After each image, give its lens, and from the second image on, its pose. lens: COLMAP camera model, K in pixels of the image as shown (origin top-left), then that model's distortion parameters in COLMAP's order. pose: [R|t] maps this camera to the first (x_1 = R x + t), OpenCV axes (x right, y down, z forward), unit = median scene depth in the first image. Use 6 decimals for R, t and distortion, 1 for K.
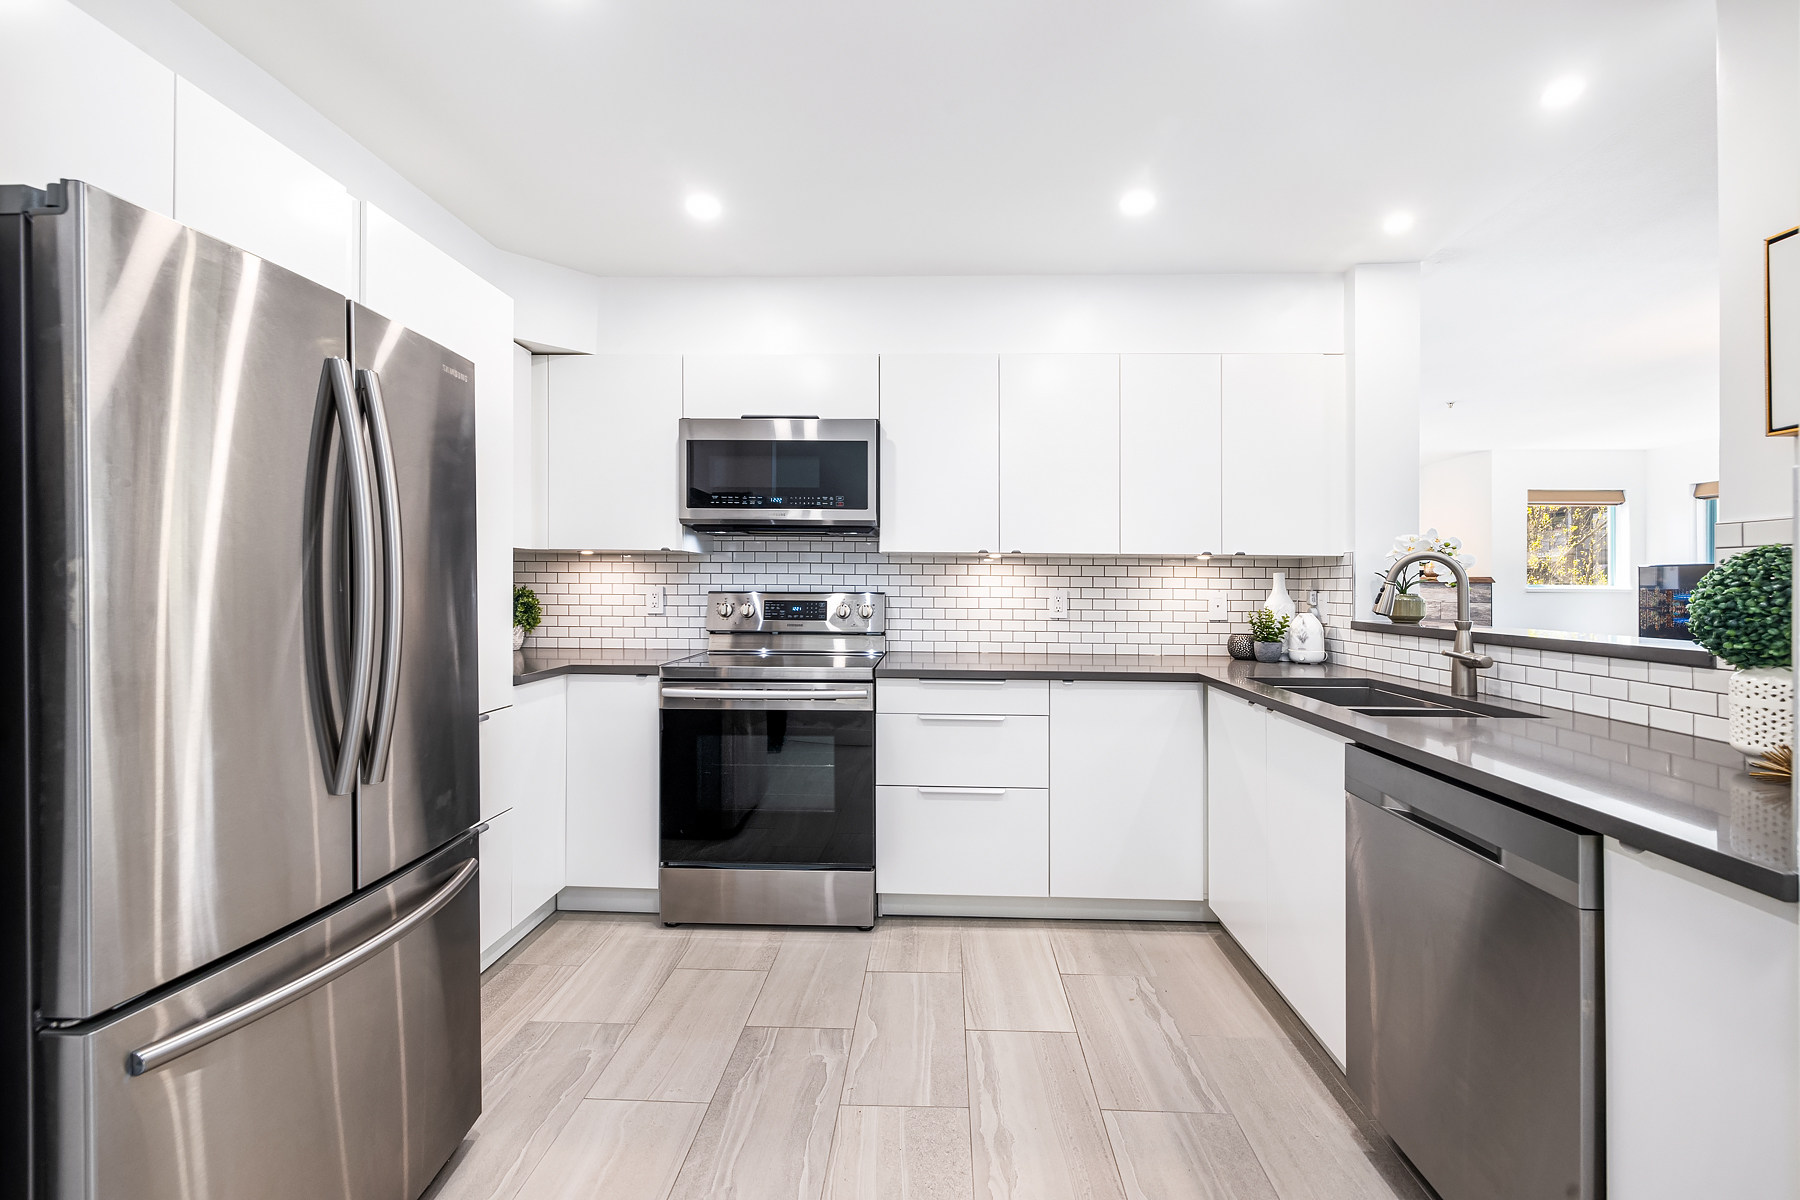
lens RADIAL K [[767.9, 0, 901.6], [0, 767.9, 571.1], [0, 0, 1]] dist [-0.001155, -0.000351]
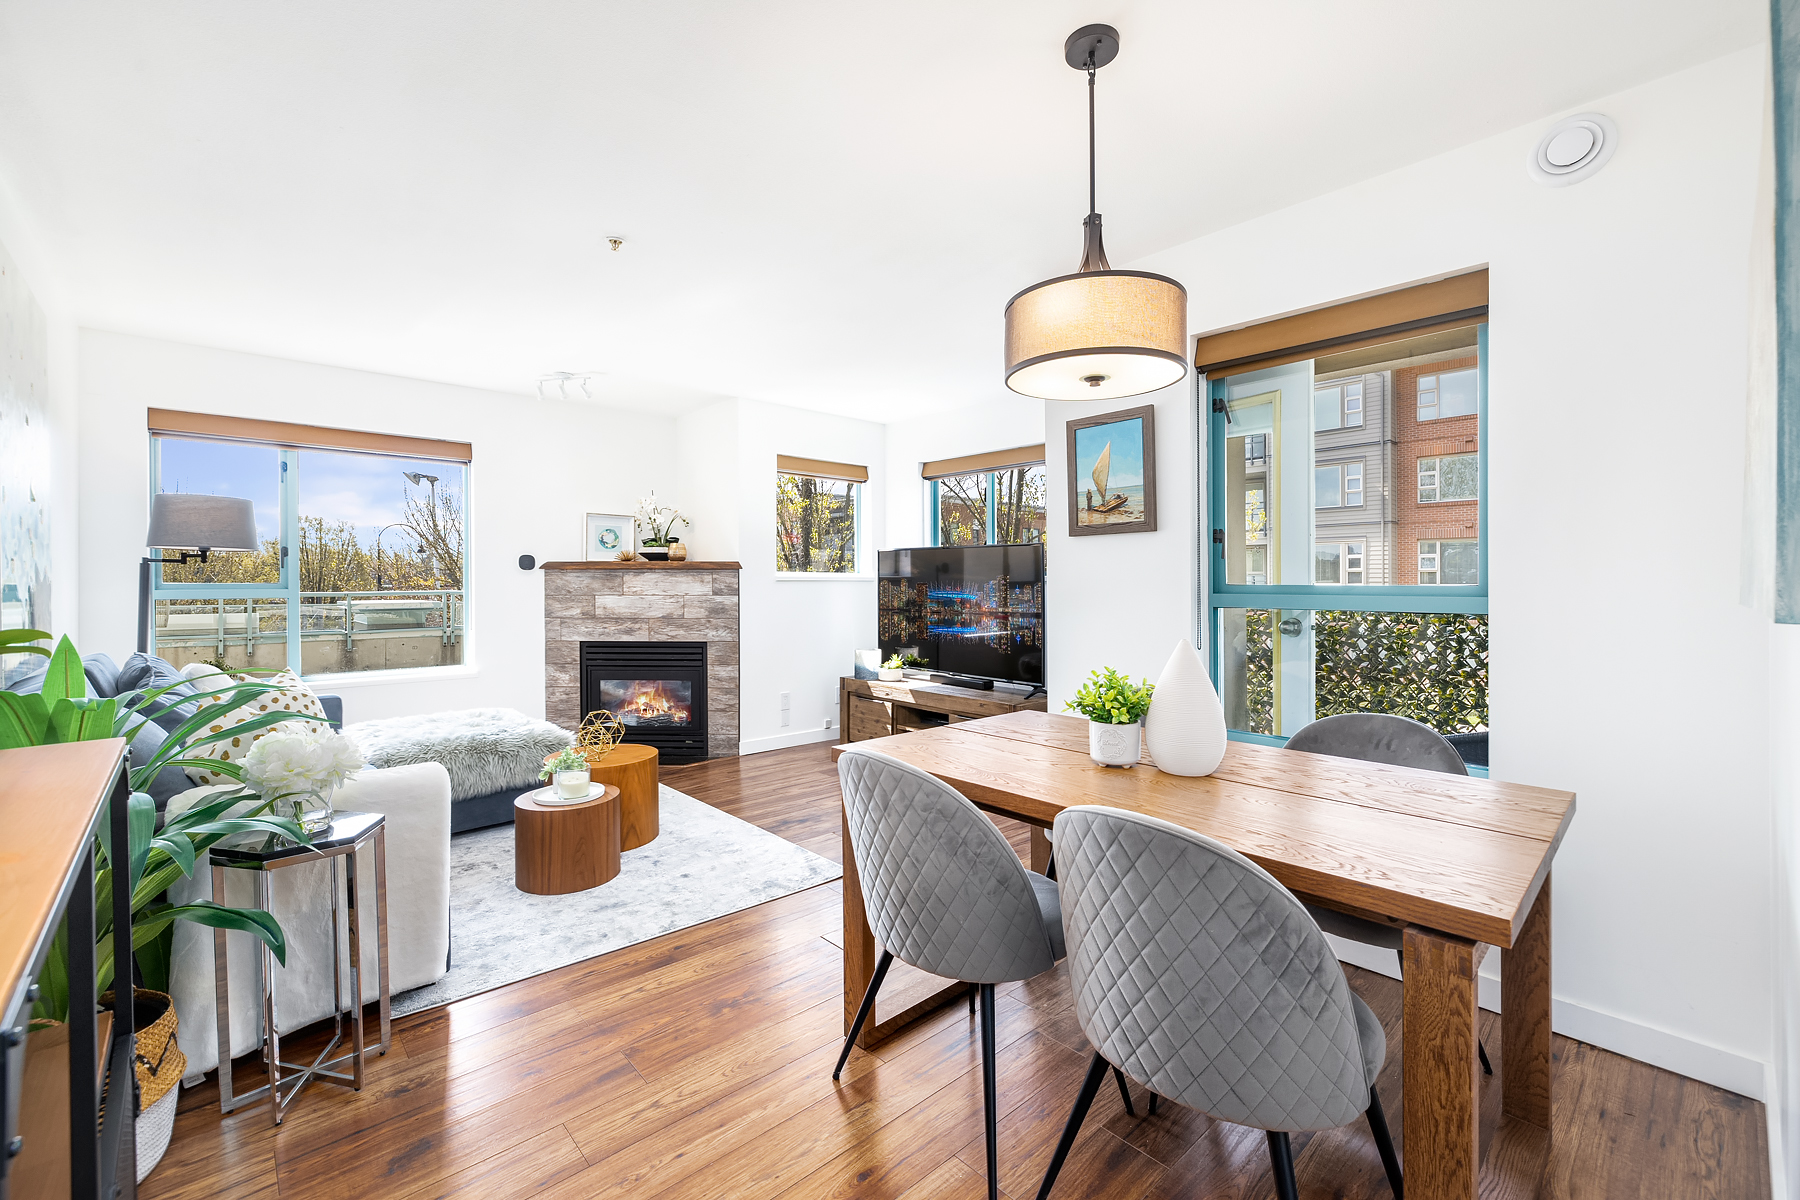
lens RADIAL K [[772.8, 0, 906.9], [0, 772.8, 573.6], [0, 0, 1]] dist [0.000347, 0.000074]
pose [[0.709302, 0.003095, 0.704898, 0.767583], [-0.009261, 0.999945, 0.004929, 0.032626], [-0.704844, -0.010024, 0.709291, 0.741945]]
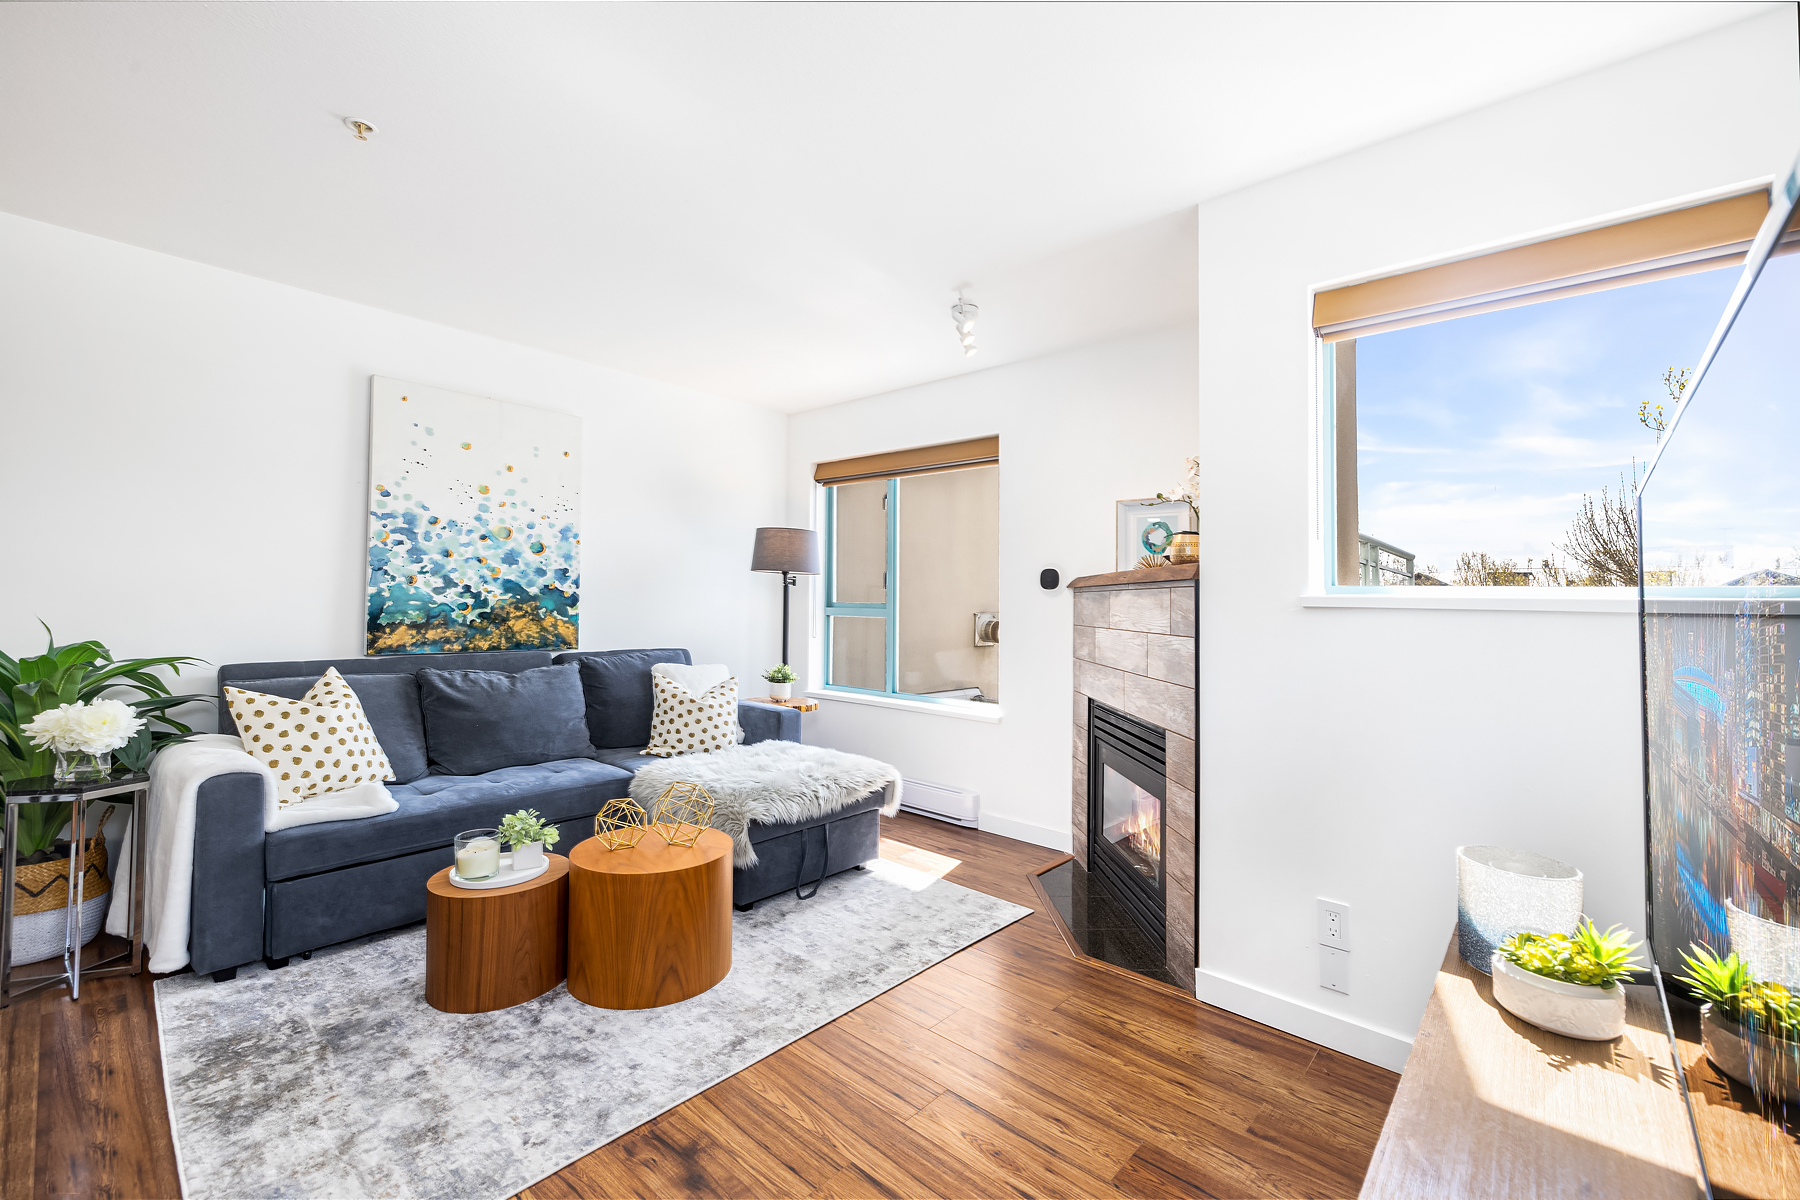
lens RADIAL K [[753.2, 0, 894.8], [0, 753.2, 571.7], [0, 0, 1]] dist [-0.000227, 0.000117]
pose [[0.768924, -0.014330, -0.639180, 1.996424], [-0.008185, 0.999446, -0.032254, 0.054040], [0.639288, 0.030033, 0.768381, 1.455878]]
